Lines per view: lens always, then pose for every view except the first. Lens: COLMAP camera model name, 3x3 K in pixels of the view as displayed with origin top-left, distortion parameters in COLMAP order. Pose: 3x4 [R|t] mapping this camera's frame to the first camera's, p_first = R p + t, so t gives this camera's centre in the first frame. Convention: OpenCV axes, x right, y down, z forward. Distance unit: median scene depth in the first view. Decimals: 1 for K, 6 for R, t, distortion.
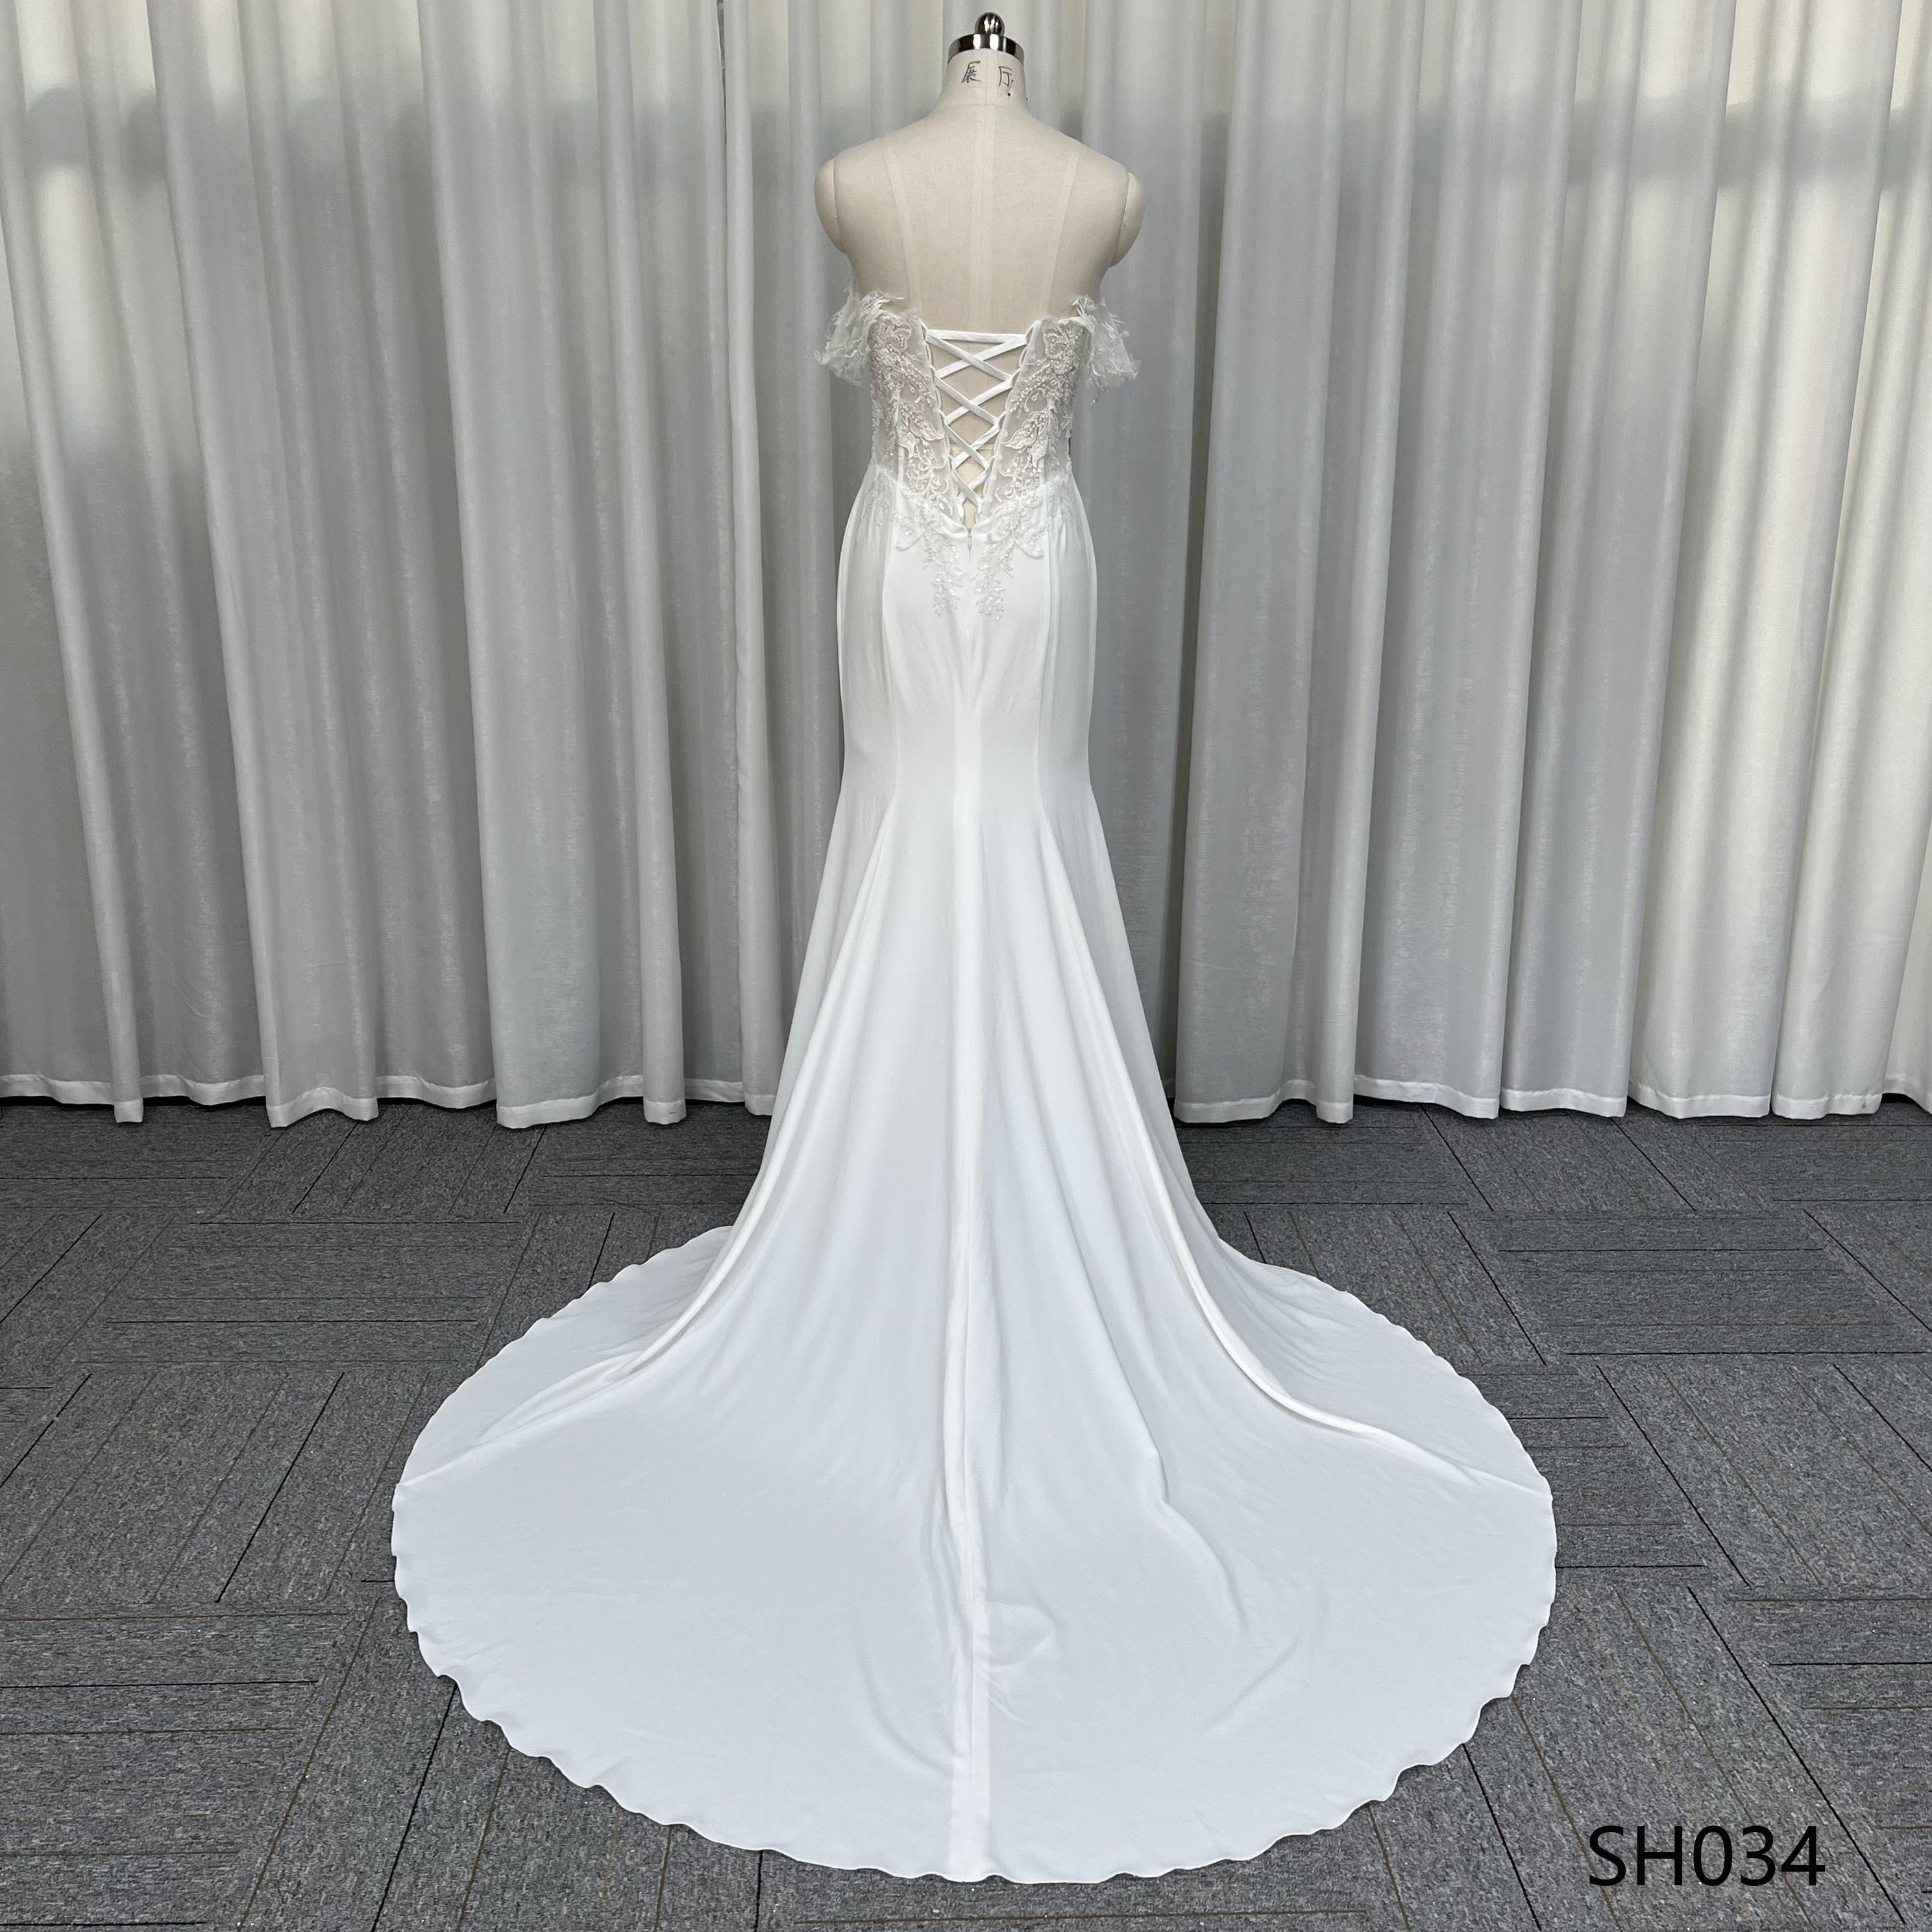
lens RADIAL K [[1982.9, 0, 966.0], [0, 1982.9, 966.0], [0, 0, 1]] dist [0.011778, -0.015884]
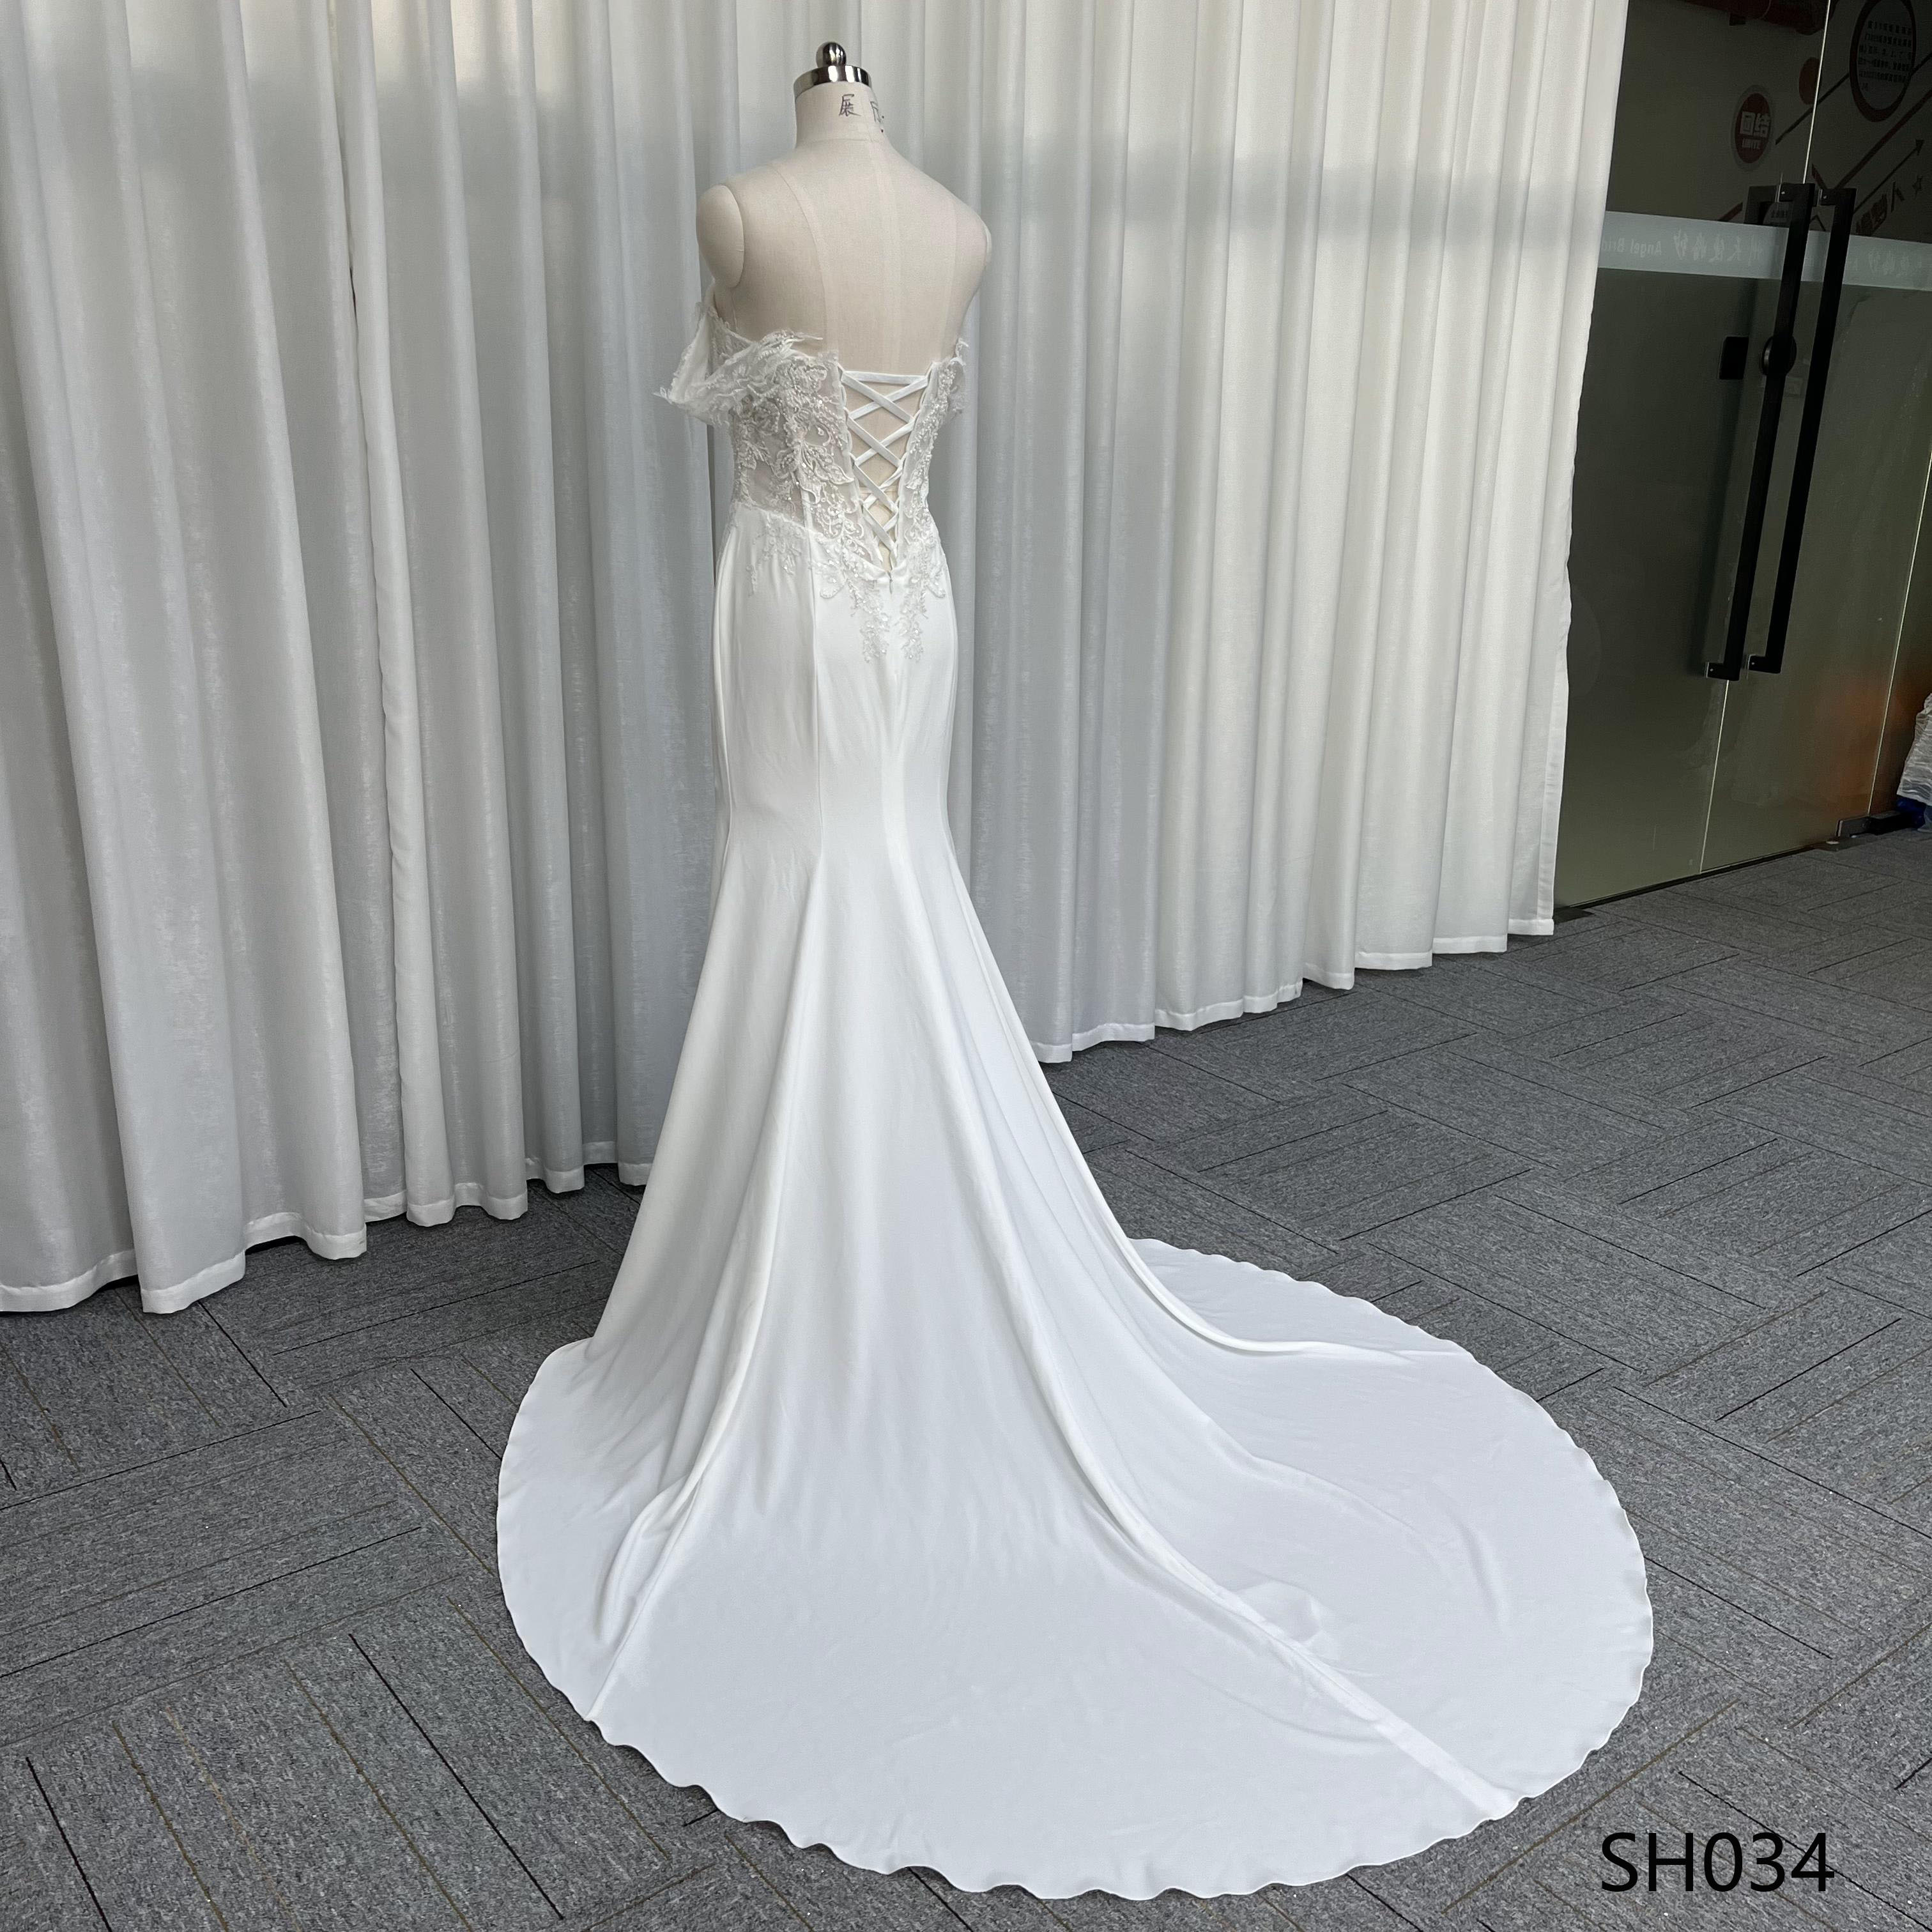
lens RADIAL K [[1956.1, 0, 966.0], [0, 1956.1, 966.0], [0, 0, 1]] dist [0.058962, -0.120965]
pose [[0.810473, -0.173565, 0.559472, -0.547168], [0.161692, 0.984275, 0.071118, -0.090774], [-0.563018, 0.032823, 0.825793, 0.178462]]
